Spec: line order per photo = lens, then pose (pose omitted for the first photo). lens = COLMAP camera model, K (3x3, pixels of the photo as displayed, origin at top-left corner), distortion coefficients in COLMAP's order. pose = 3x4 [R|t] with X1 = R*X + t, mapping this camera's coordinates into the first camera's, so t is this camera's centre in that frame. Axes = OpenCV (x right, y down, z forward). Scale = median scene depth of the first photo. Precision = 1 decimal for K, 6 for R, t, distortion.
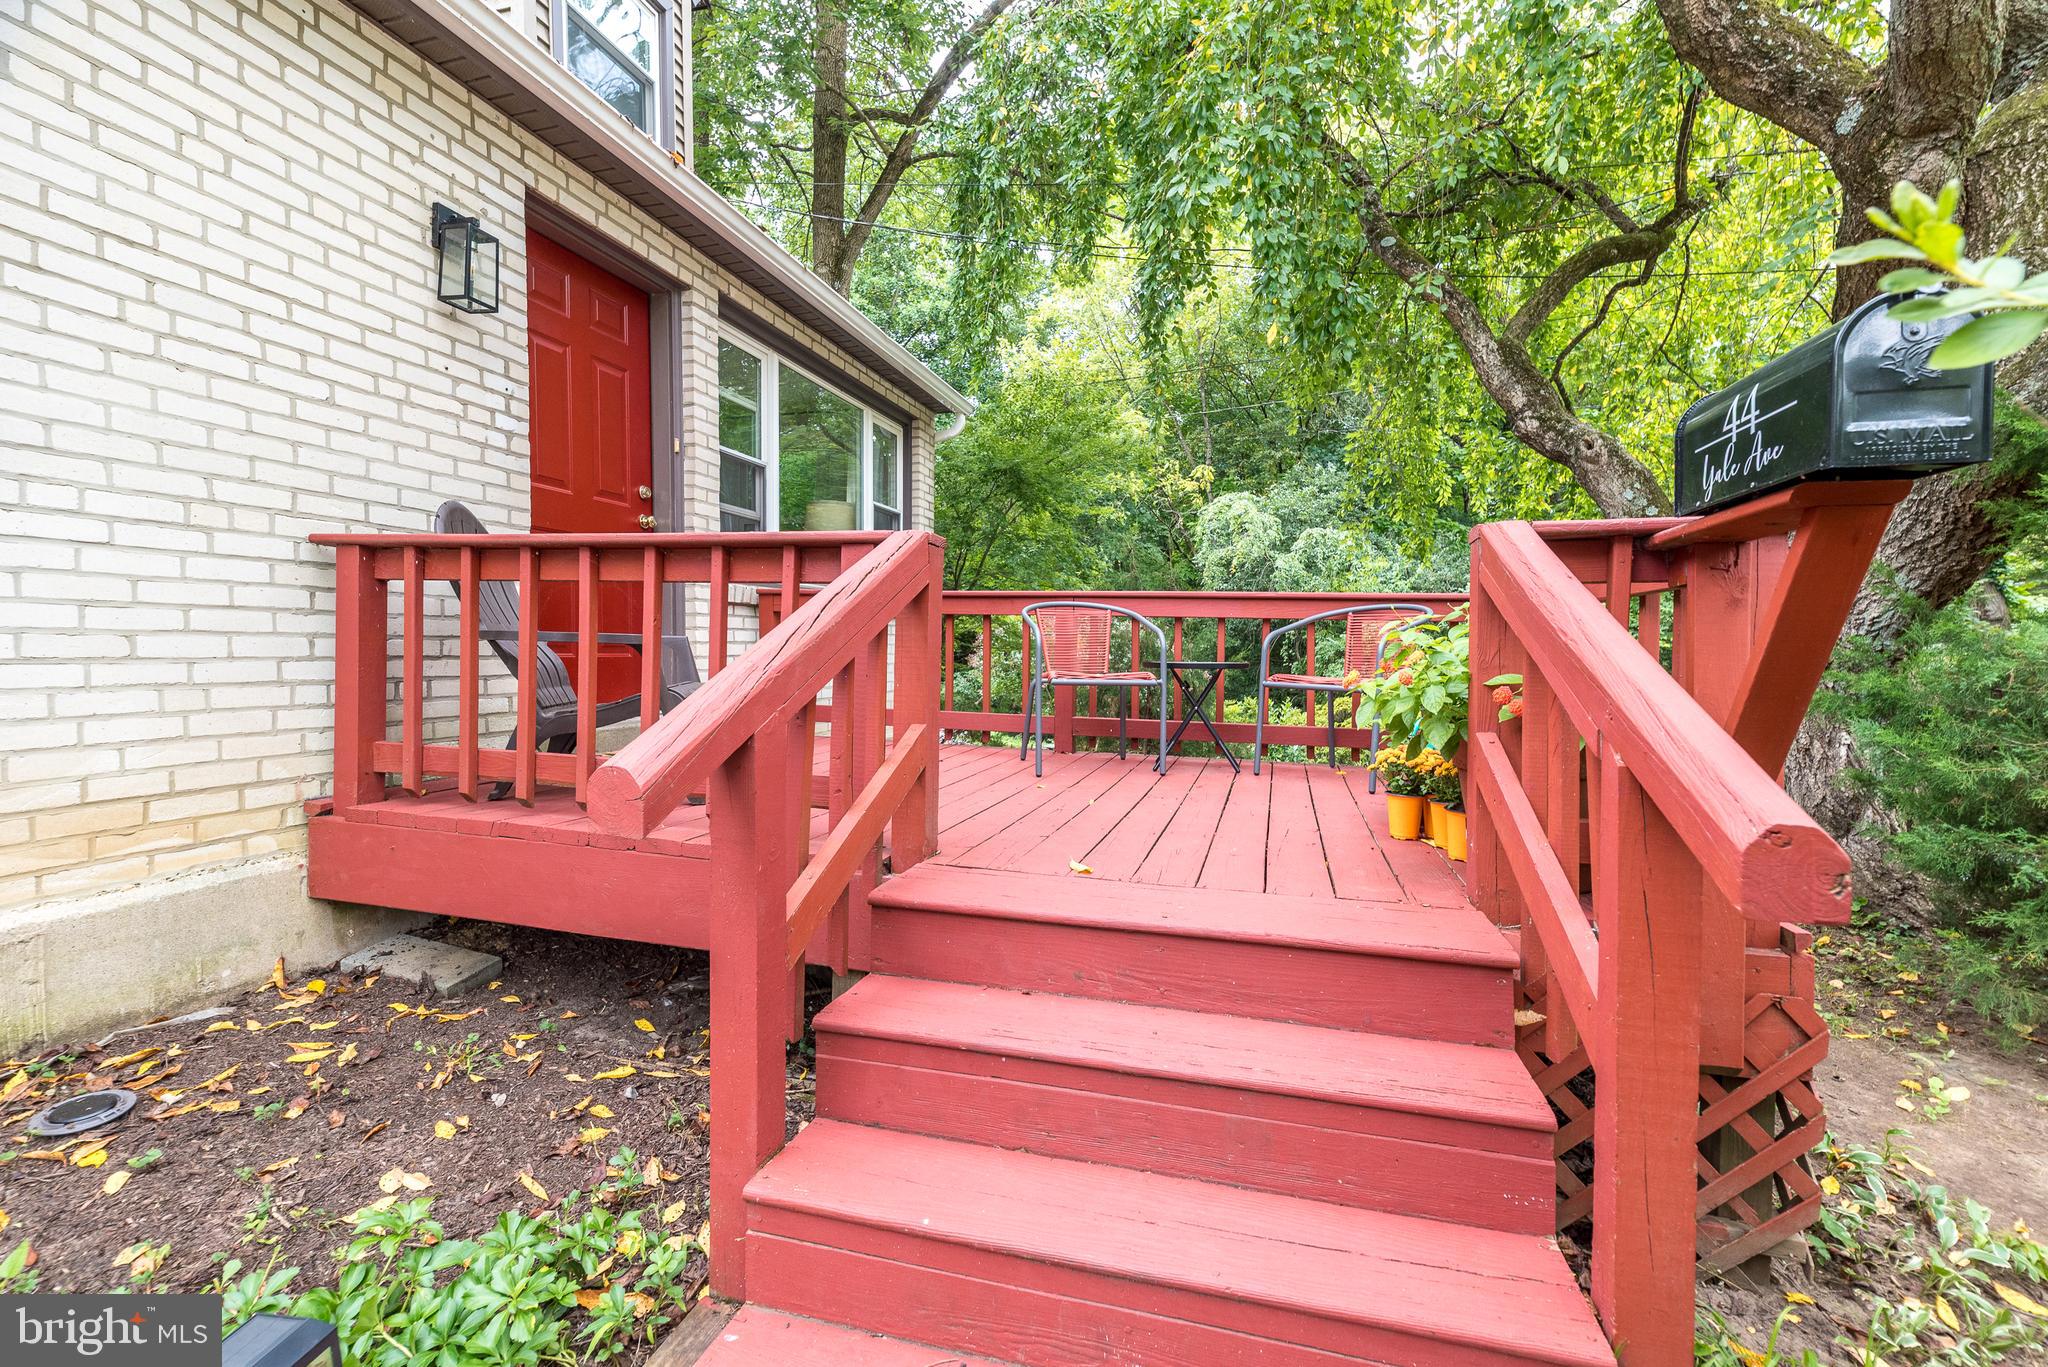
lens RADIAL K [[898.8, 0, 999.1], [0, 898.8, 662.9], [0, 0, 1]] dist [0.006767, 0.000476]
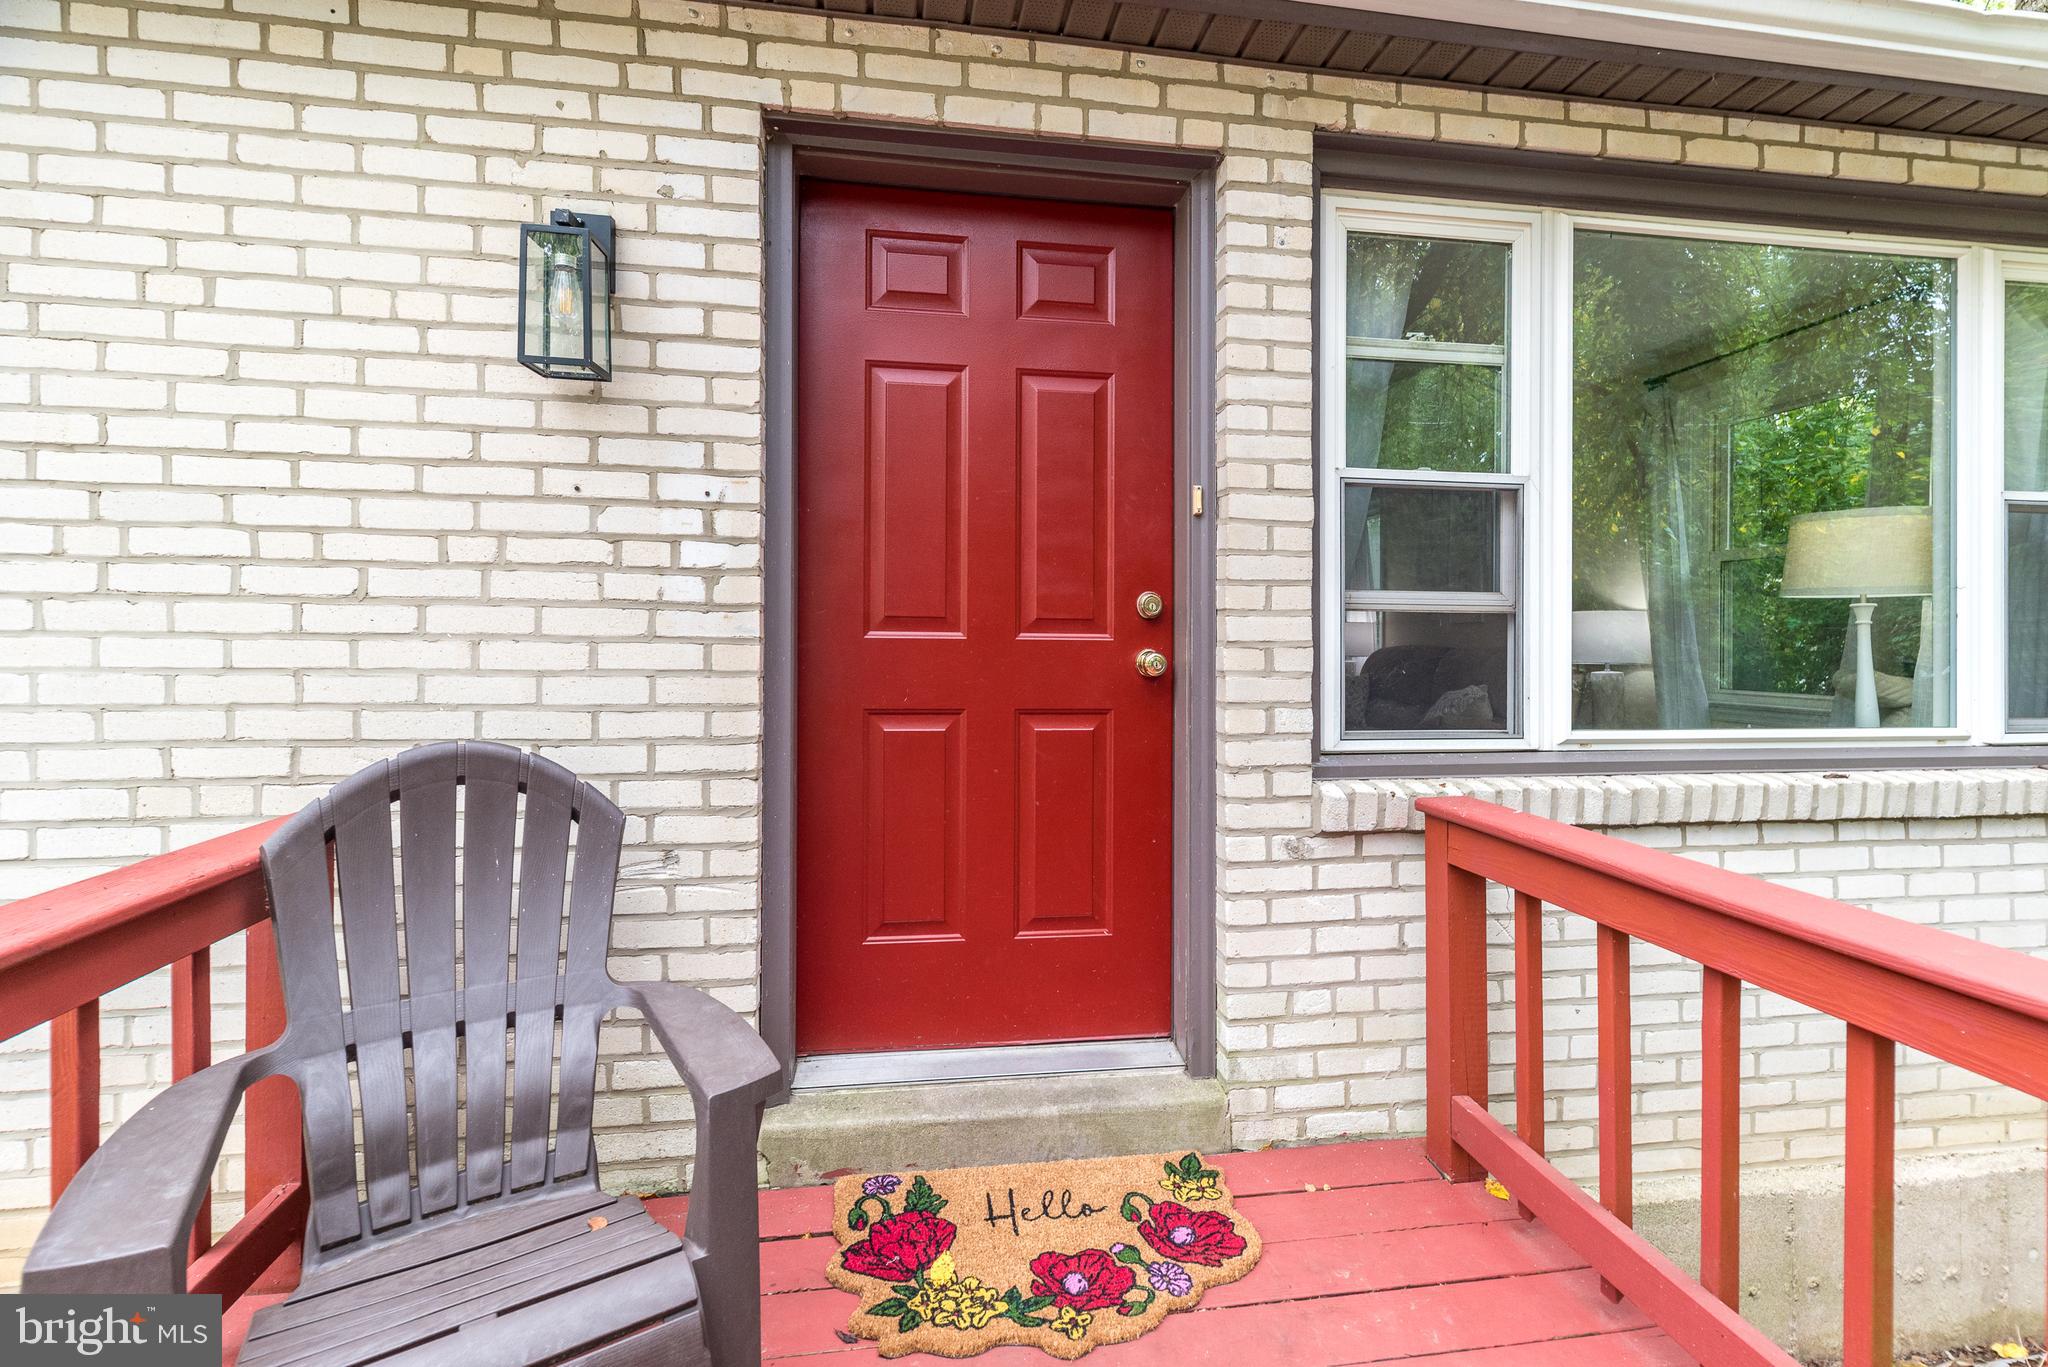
lens RADIAL K [[898.8, 0, 1037.2], [0, 898.8, 645.6], [0, 0, 1]] dist [0.006767, 0.000476]
pose [[0.441051, -0.009218, -0.897435, 0.024431], [-0.014724, 0.999738, -0.017505, -0.145507], [0.897361, 0.020934, 0.440800, 0.670407]]
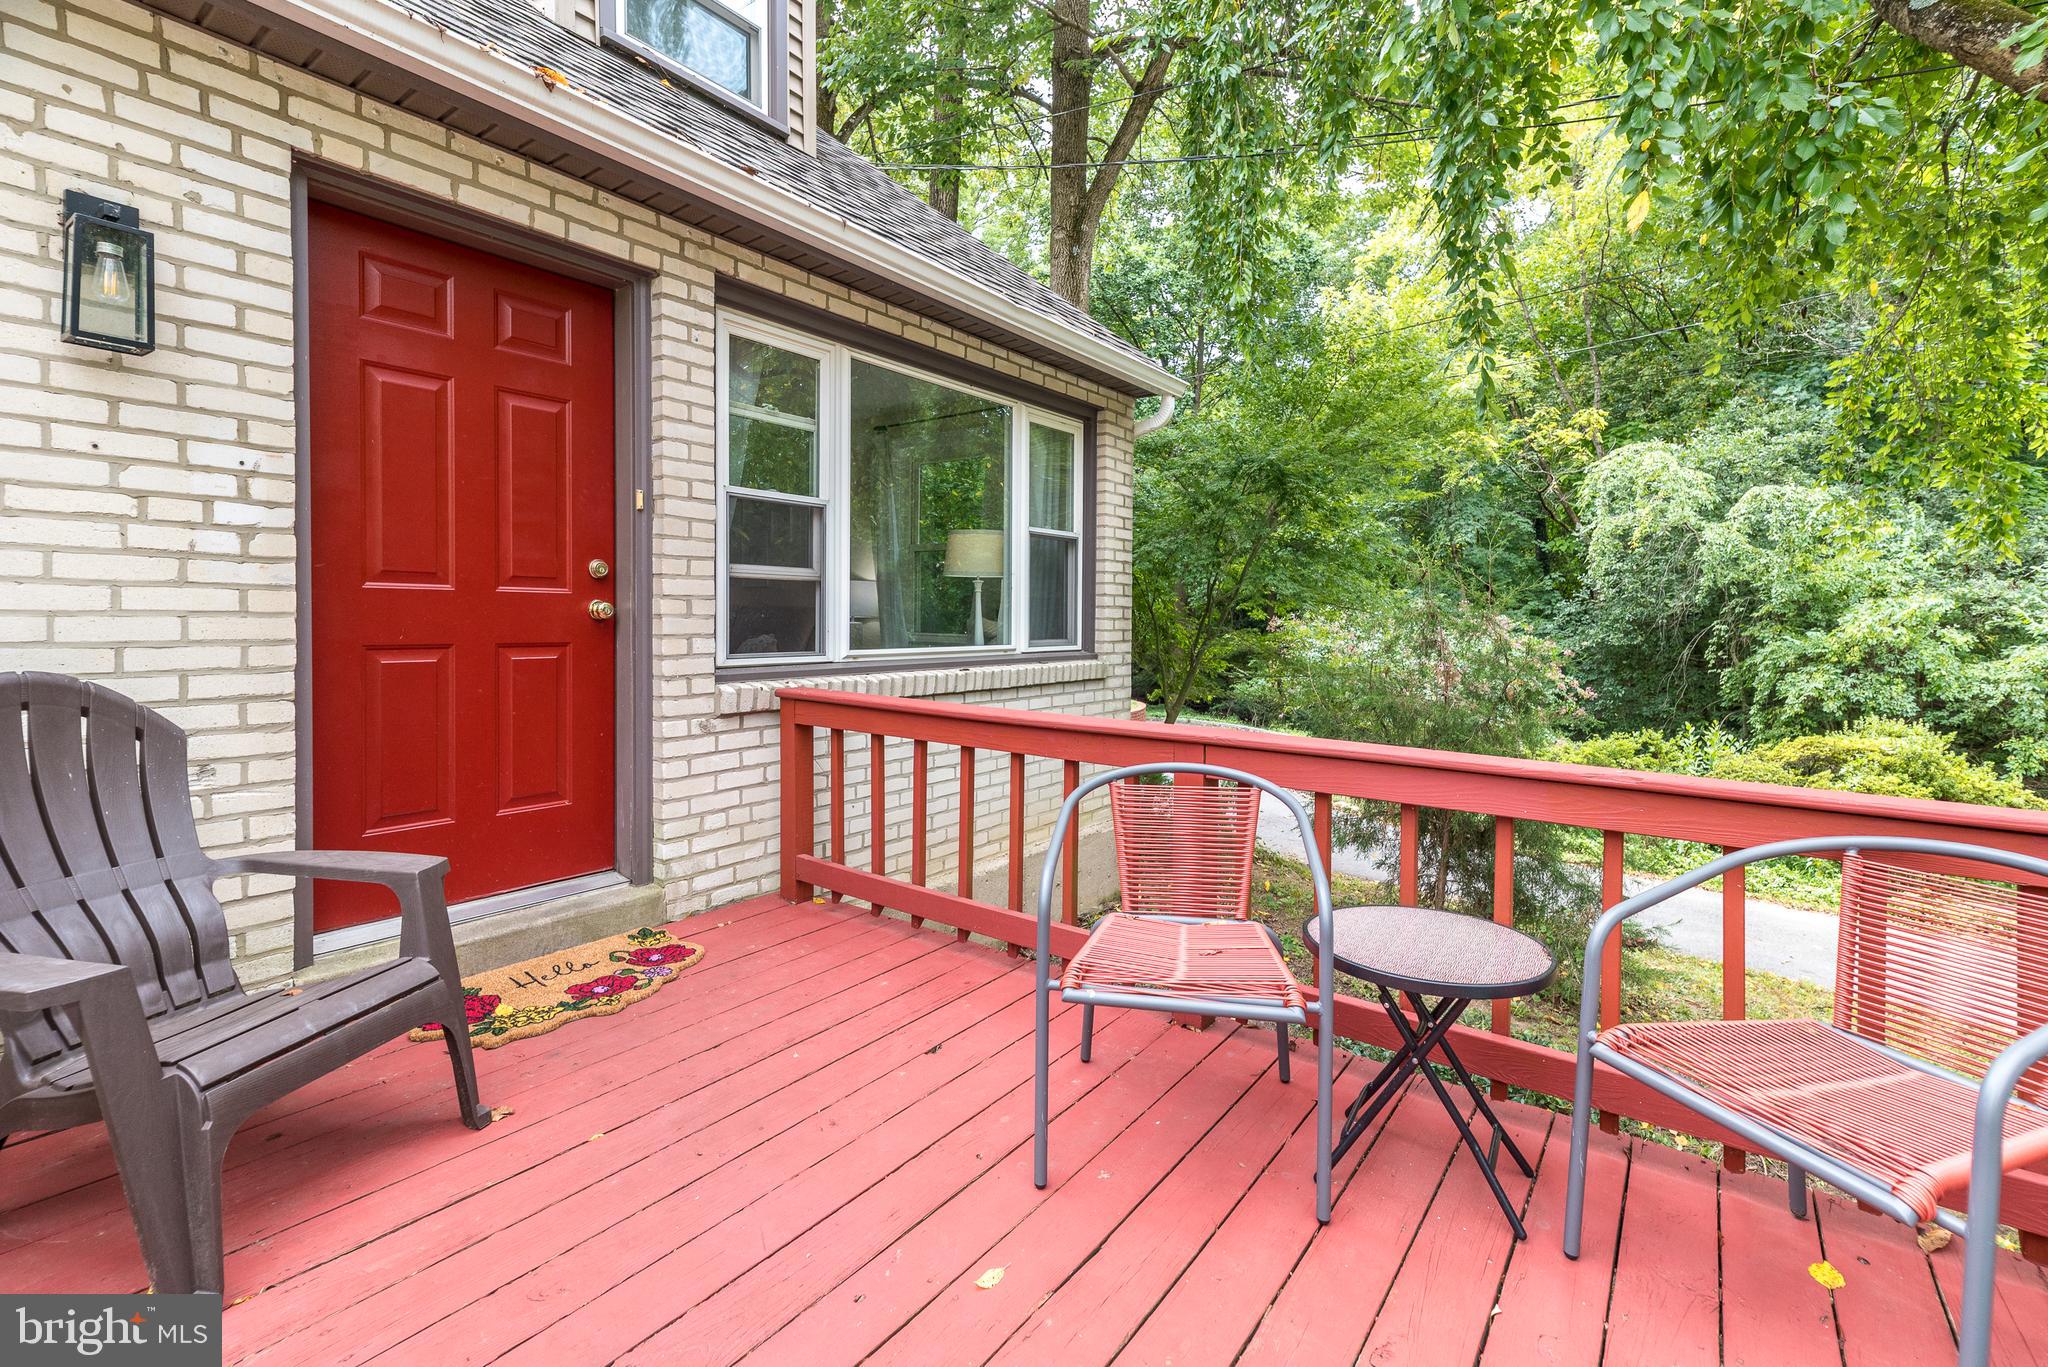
lens RADIAL K [[898.8, 0, 1003.9], [0, 898.8, 618.7], [0, 0, 1]] dist [0.006767, 0.000476]
pose [[0.934853, -0.001573, -0.355030, 0.144381], [-0.003632, 0.999896, -0.013993, -0.130746], [0.355015, 0.014370, 0.934750, 0.417400]]
